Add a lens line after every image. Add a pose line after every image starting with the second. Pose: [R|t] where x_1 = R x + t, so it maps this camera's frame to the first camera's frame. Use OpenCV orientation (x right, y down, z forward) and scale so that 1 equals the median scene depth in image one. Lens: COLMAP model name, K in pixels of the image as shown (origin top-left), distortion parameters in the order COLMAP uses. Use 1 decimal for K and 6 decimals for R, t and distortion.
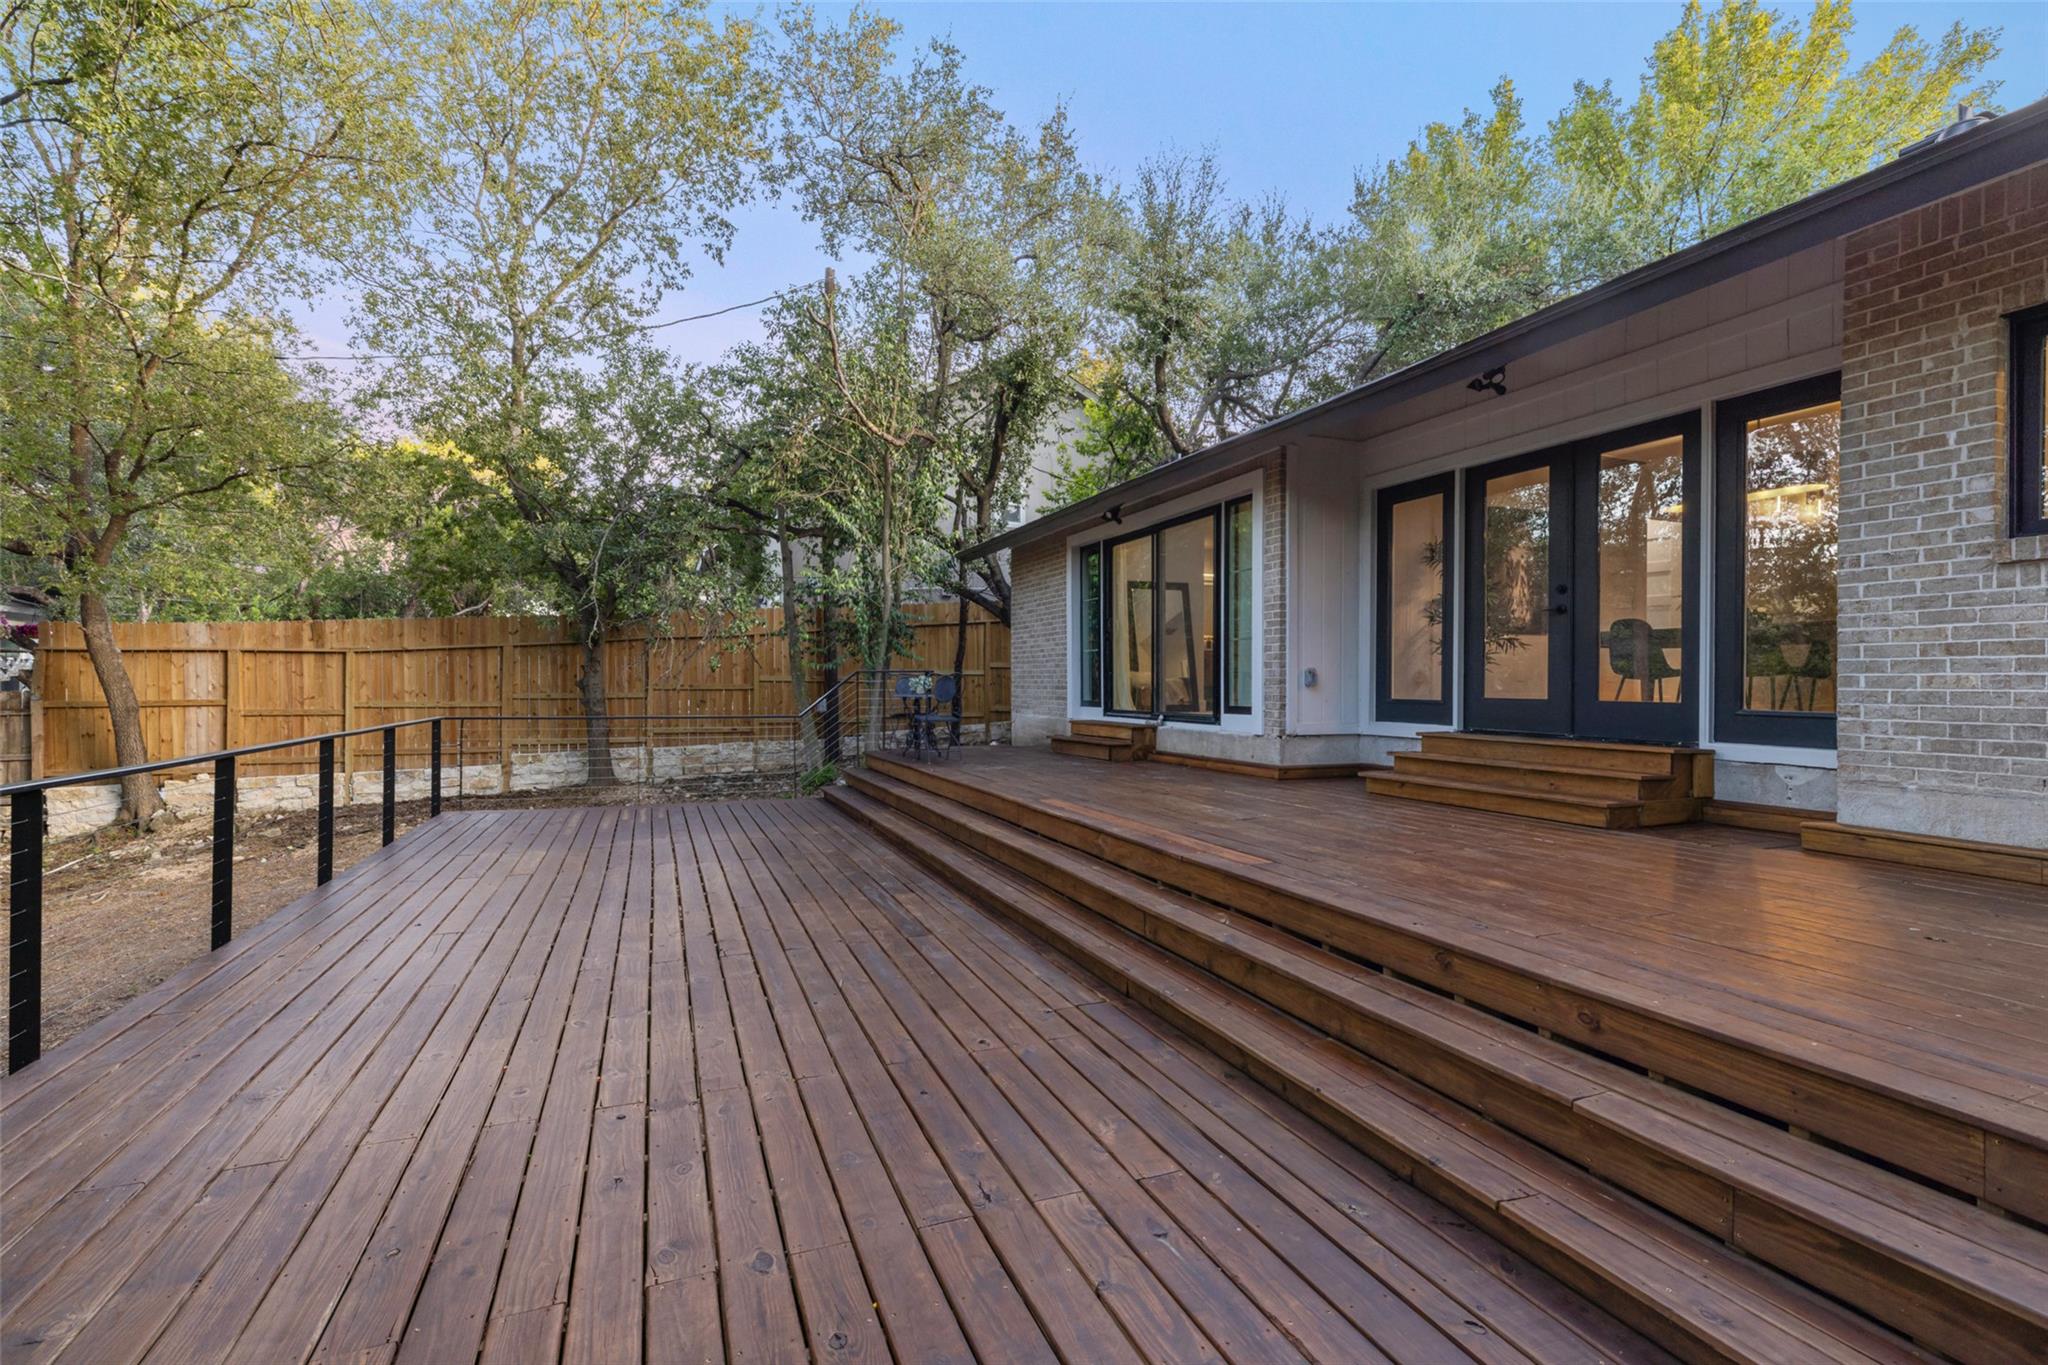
lens RADIAL K [[922.0, 0, 1019.4], [0, 922.0, 683.6], [0, 0, 1]] dist [0.005663, -0.001670]
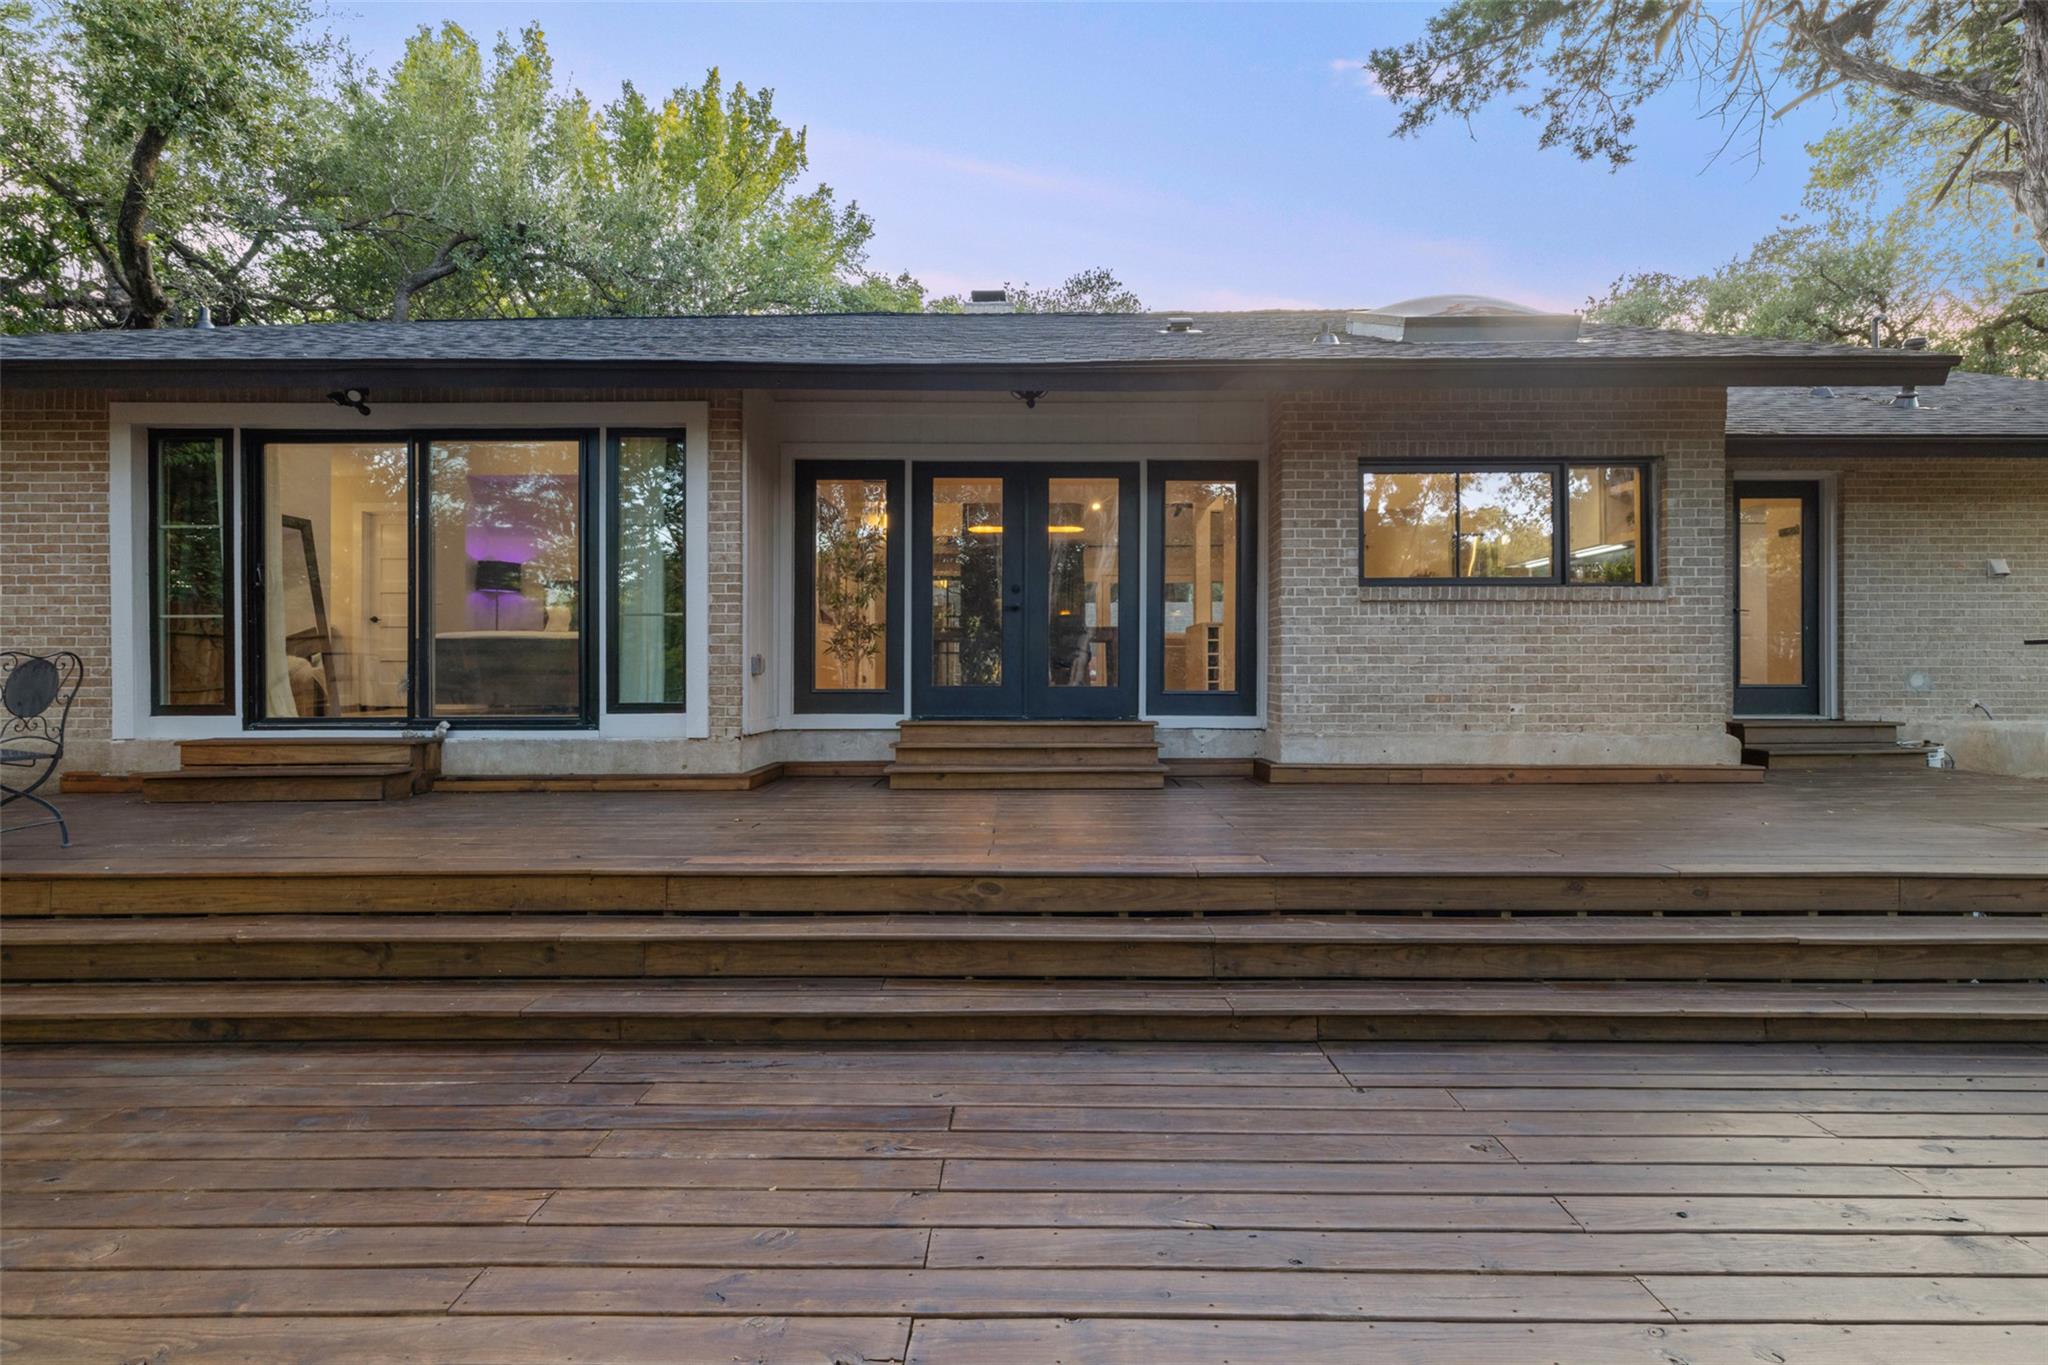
lens RADIAL K [[922.0, 0, 1026.6], [0, 922.0, 674.7], [0, 0, 1]] dist [0.005663, -0.001670]
pose [[0.380233, -0.004411, 0.924880, -0.465237], [0.003027, 0.999989, 0.003525, -0.000473], [-0.924886, 0.001460, 0.380242, 0.561139]]
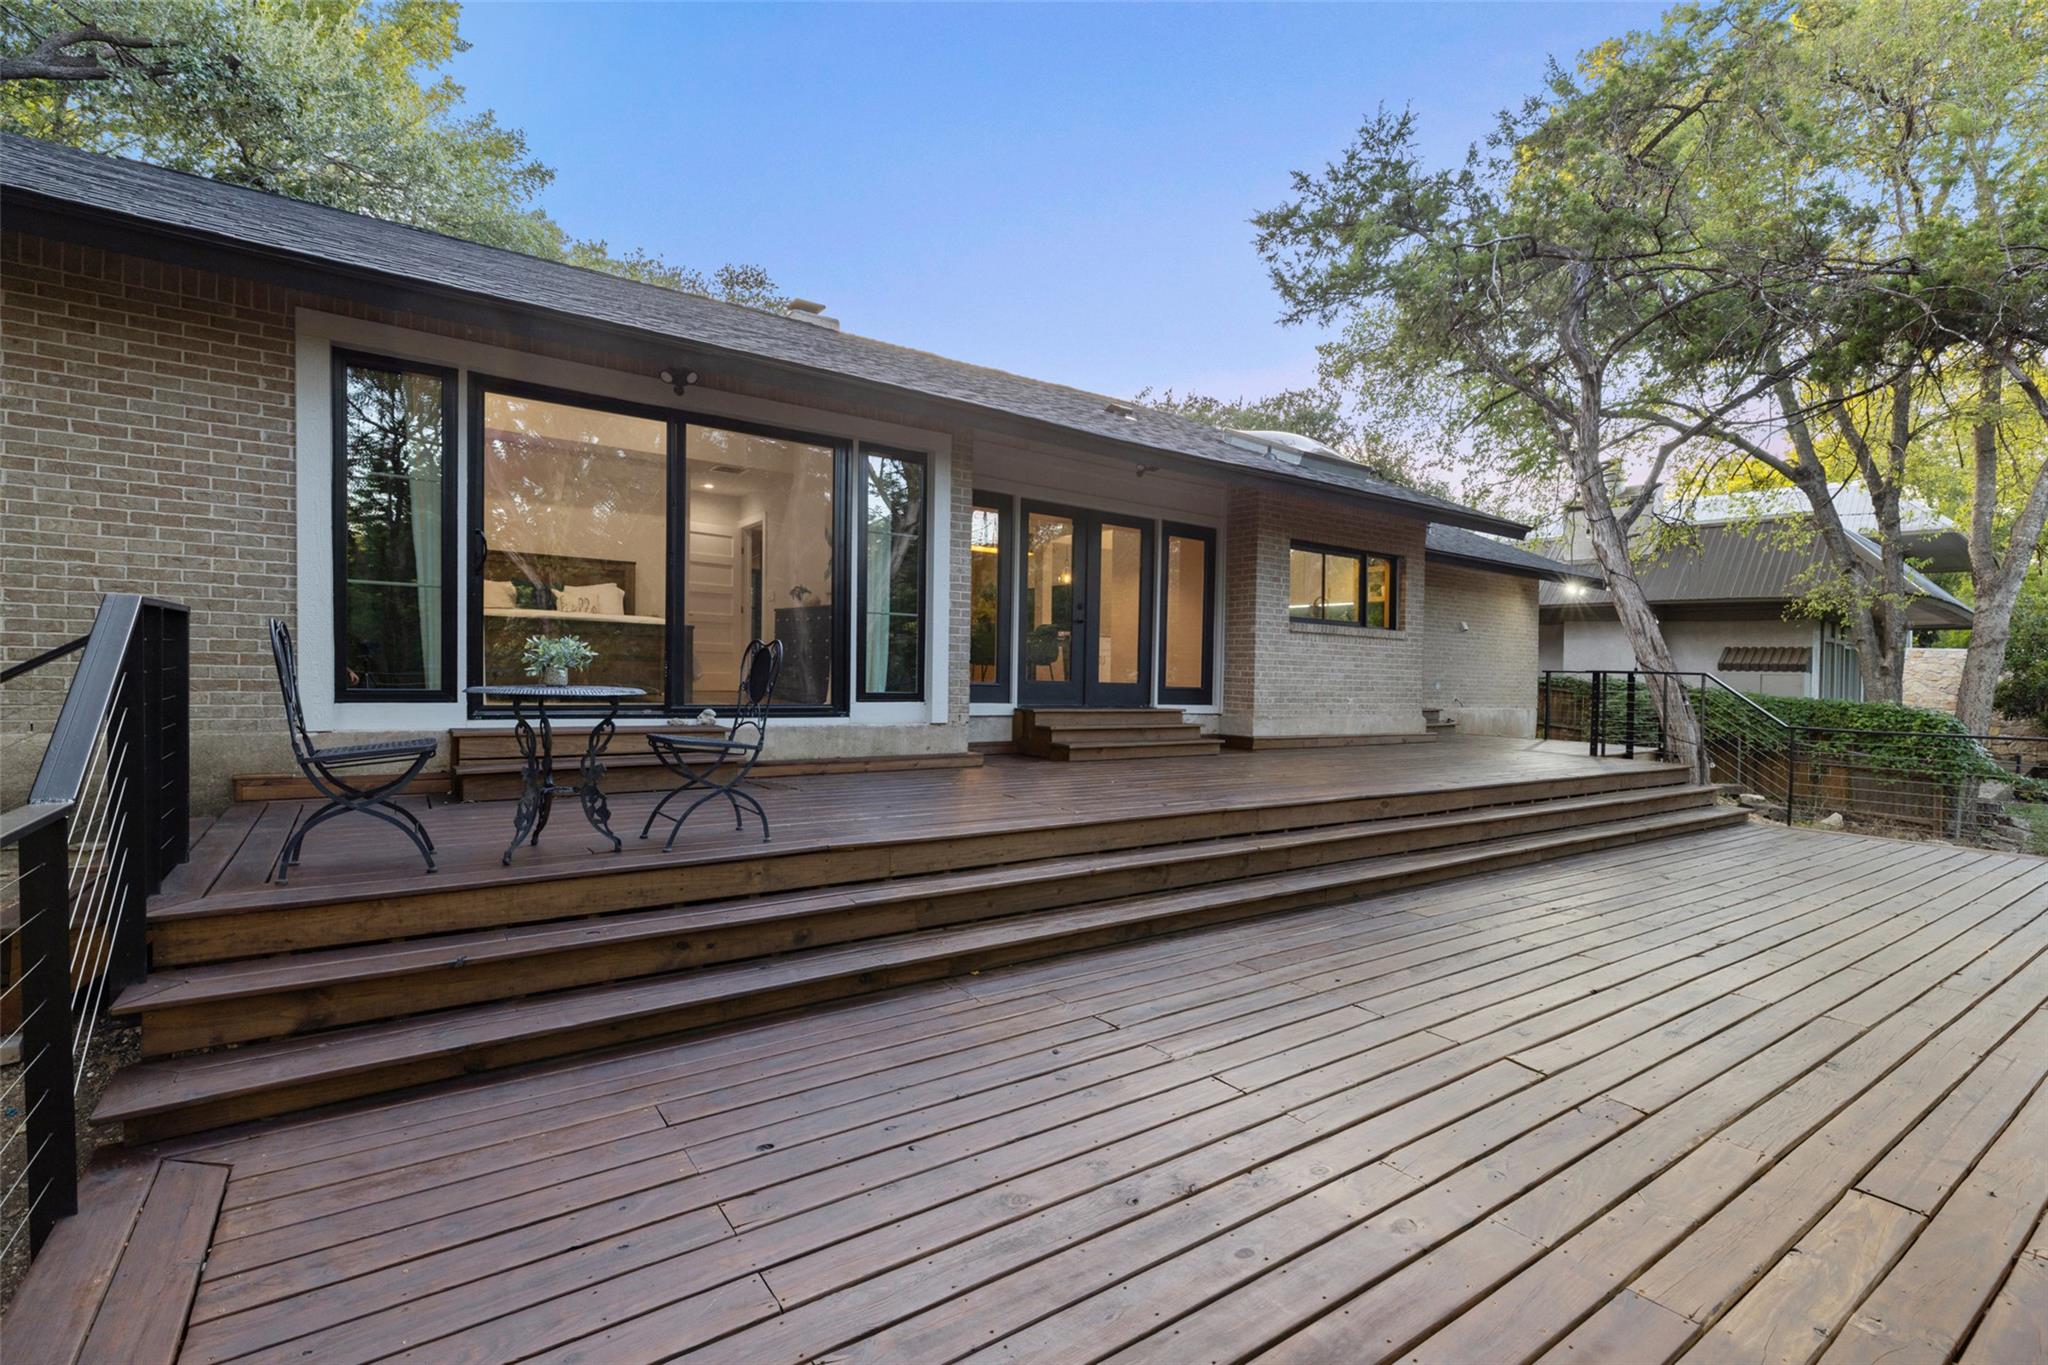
lens RADIAL K [[922.0, 0, 1004.1], [0, 922.0, 682.7], [0, 0, 1]] dist [0.005663, -0.001670]
pose [[-0.218052, -0.021572, 0.975699, -0.834255], [-0.026269, 0.999523, 0.016228, -0.001633], [-0.975584, -0.022092, -0.218515, 1.454564]]
